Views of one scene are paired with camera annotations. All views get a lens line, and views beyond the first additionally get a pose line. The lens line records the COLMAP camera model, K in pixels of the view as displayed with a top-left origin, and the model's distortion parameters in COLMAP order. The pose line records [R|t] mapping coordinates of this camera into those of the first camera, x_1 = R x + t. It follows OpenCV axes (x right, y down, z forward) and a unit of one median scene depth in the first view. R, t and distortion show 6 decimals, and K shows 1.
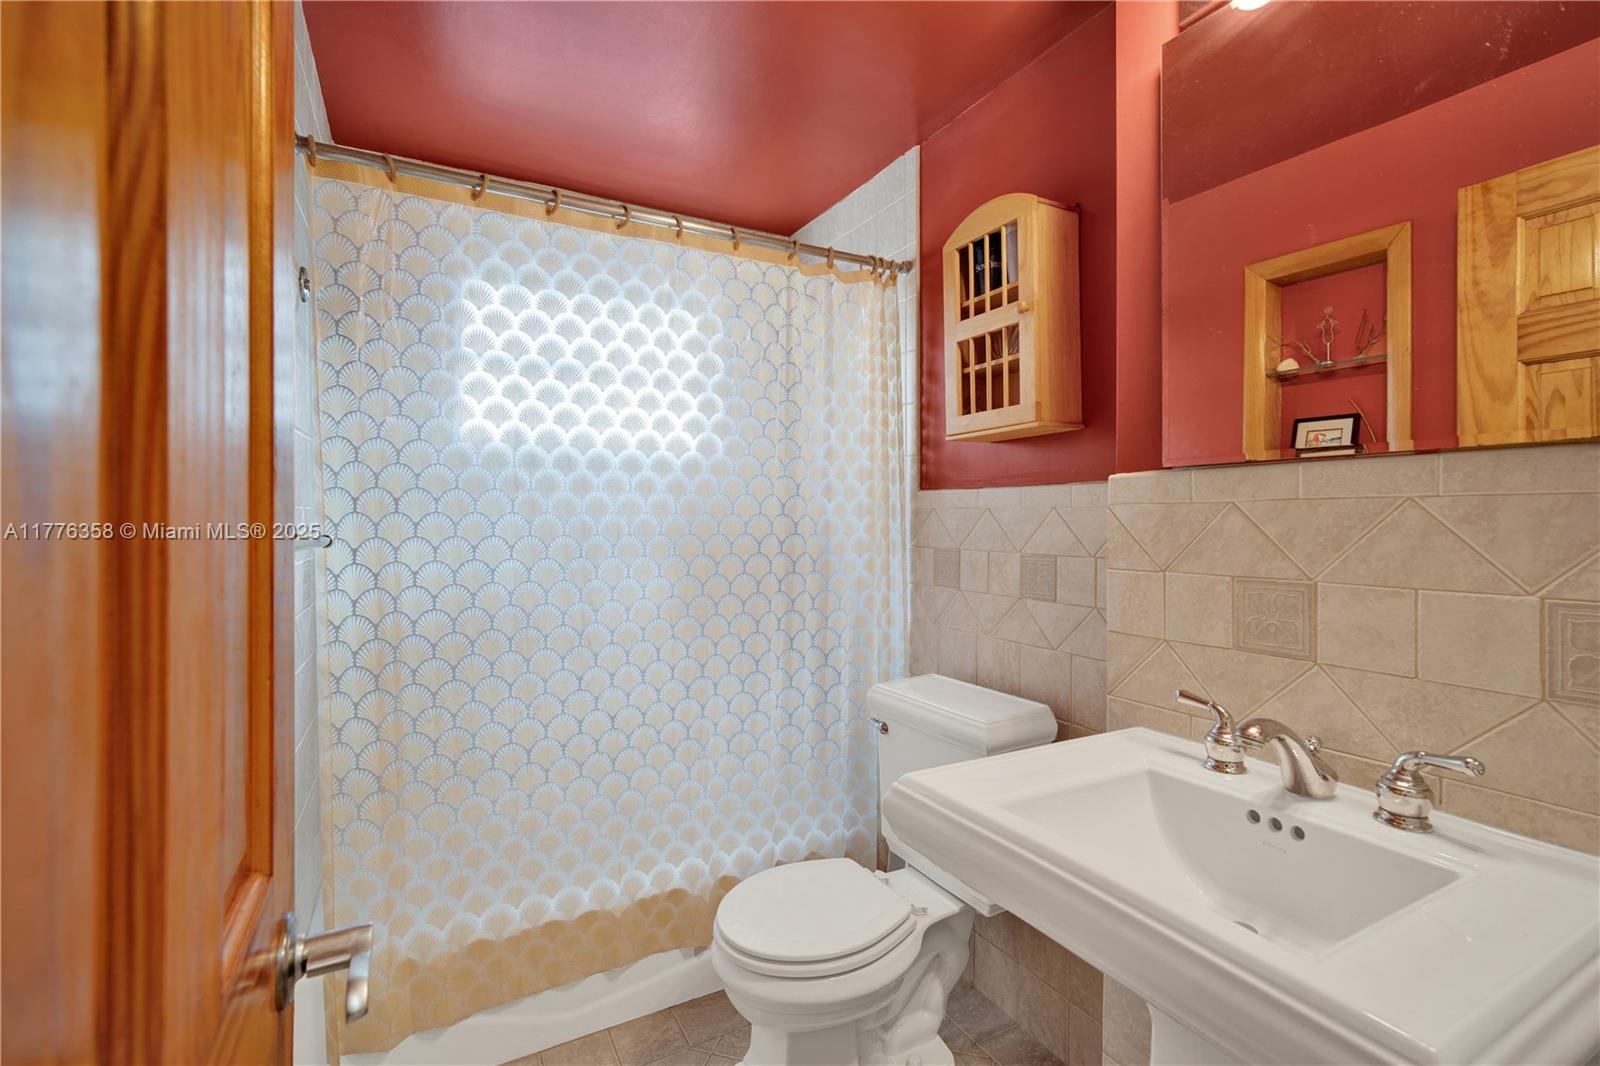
lens RADIAL K [[721.9, 0, 811.6], [0, 721.9, 531.6], [0, 0, 1]] dist [-0.006021, -0.000102]
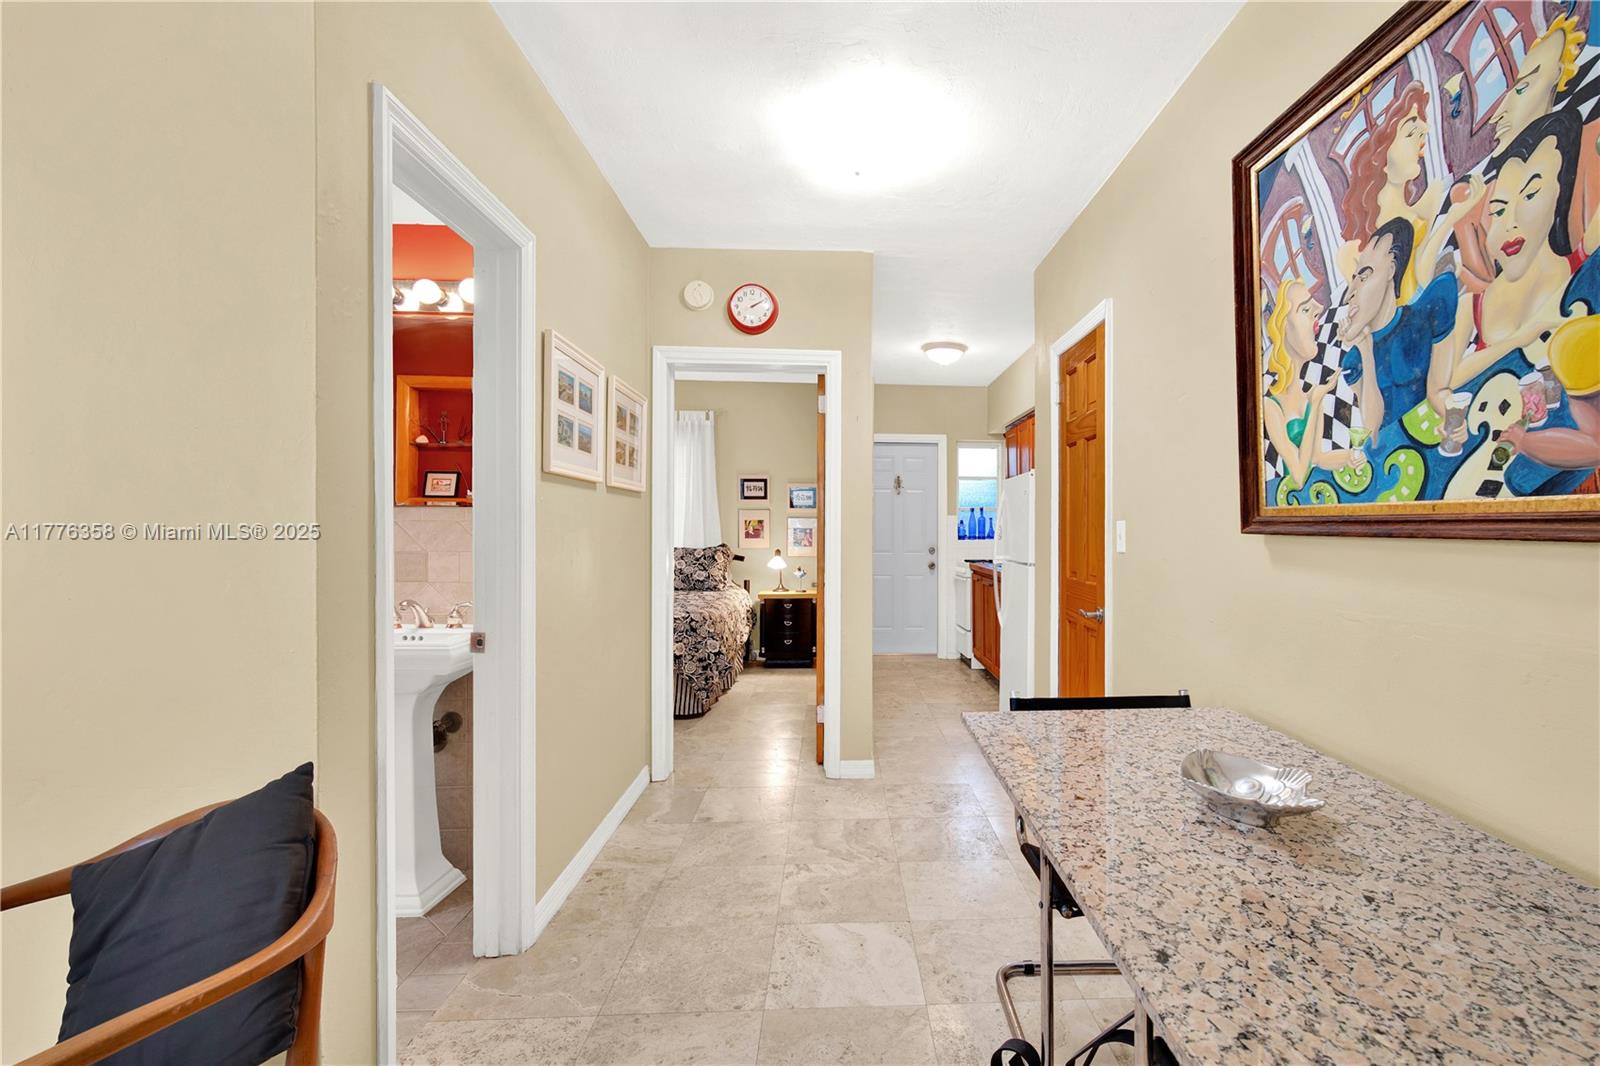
lens RADIAL K [[745.3, 0, 880.6], [0, 745.3, 526.4], [0, 0, 1]] dist [-0.008907, 0.002065]
pose [[0.431357, 0.001441, 0.902180, -1.088709], [0.008273, 0.999950, -0.005553, 0.001489], [-0.902143, 0.009859, 0.431323, -1.747566]]
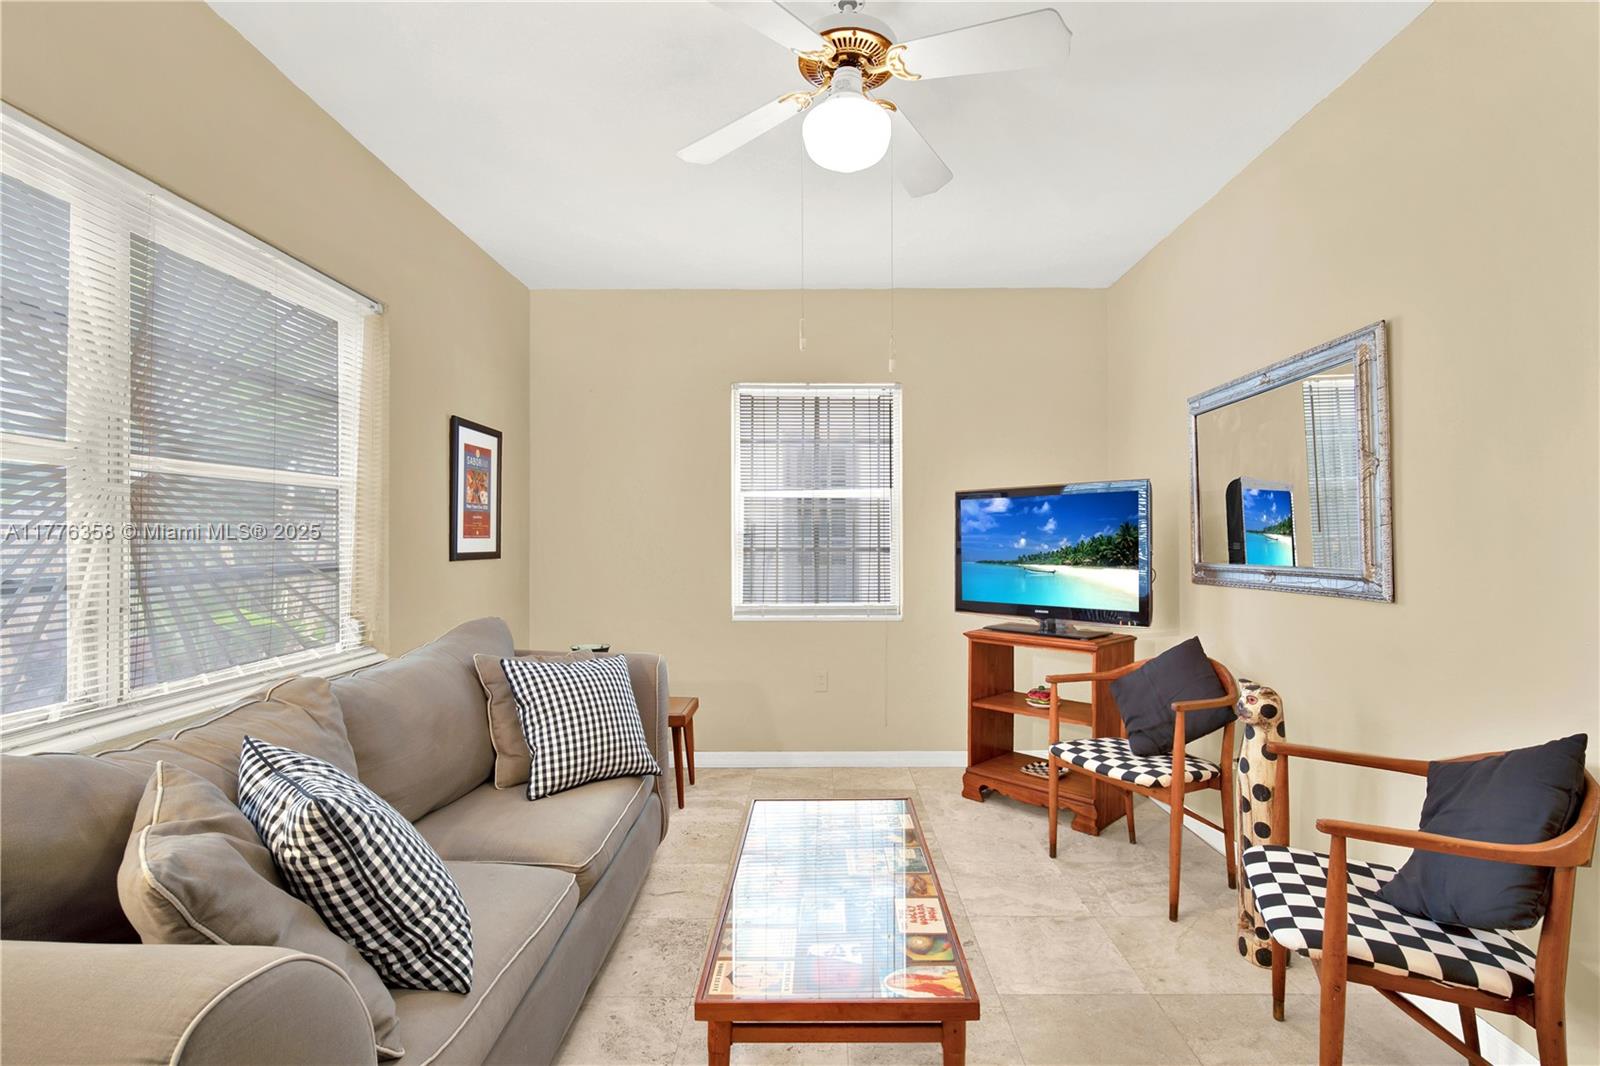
lens RADIAL K [[742.1, 0, 822.9], [0, 742.1, 541.9], [0, 0, 1]] dist [-0.012817, 0.007328]
pose [[0.874322, -0.003336, -0.485335, -0.999743], [-0.001854, 0.999946, -0.010213, 0.012136], [0.485343, 0.009829, 0.874269, -2.388298]]
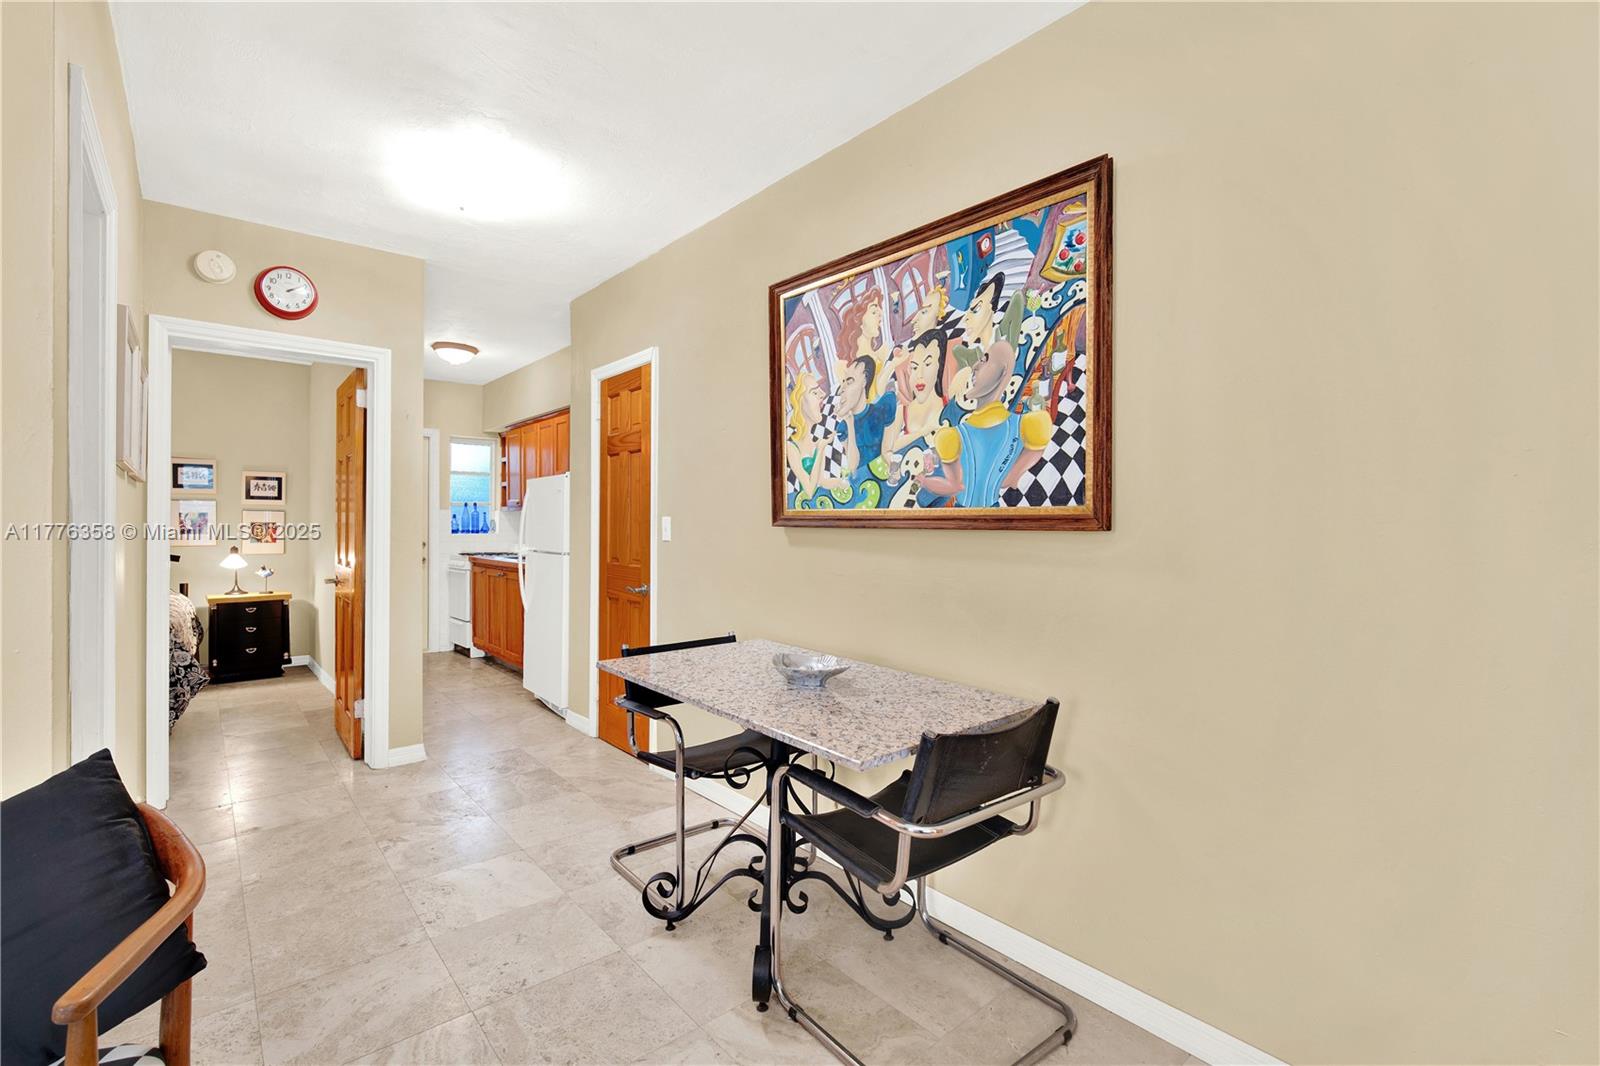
lens RADIAL K [[723.9, 0, 793.9], [0, 723.9, 526.0], [0, 0, 1]] dist [-0.010503, 0.000175]
pose [[-0.183997, -0.004626, 0.982916, -1.865523], [0.007072, 0.999957, 0.006030, -0.001952], [-0.982901, 0.008060, -0.183956, -1.295755]]
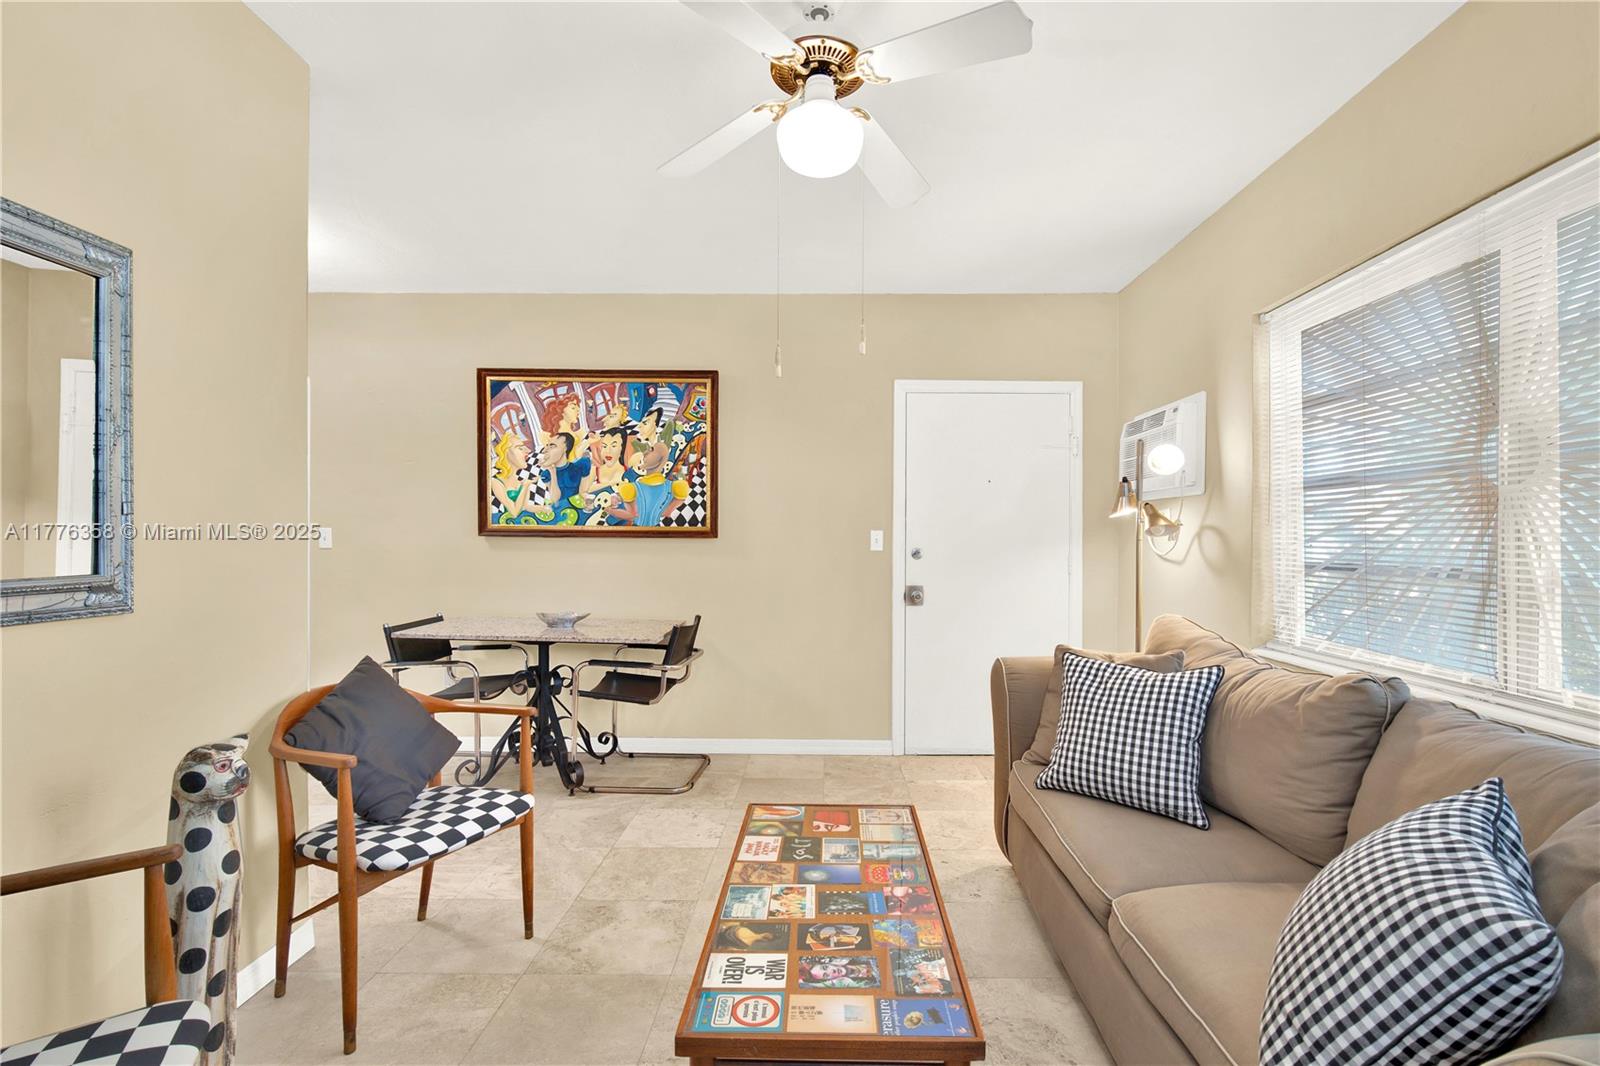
lens RADIAL K [[721.9, 0, 811.6], [0, 721.9, 531.6], [0, 0, 1]] dist [-0.006021, -0.000102]
pose [[-0.858871, -0.006557, 0.512151, -2.809994], [-0.001849, 0.999951, 0.009701, -0.053021], [-0.512189, 0.007384, -0.858841, 0.913888]]
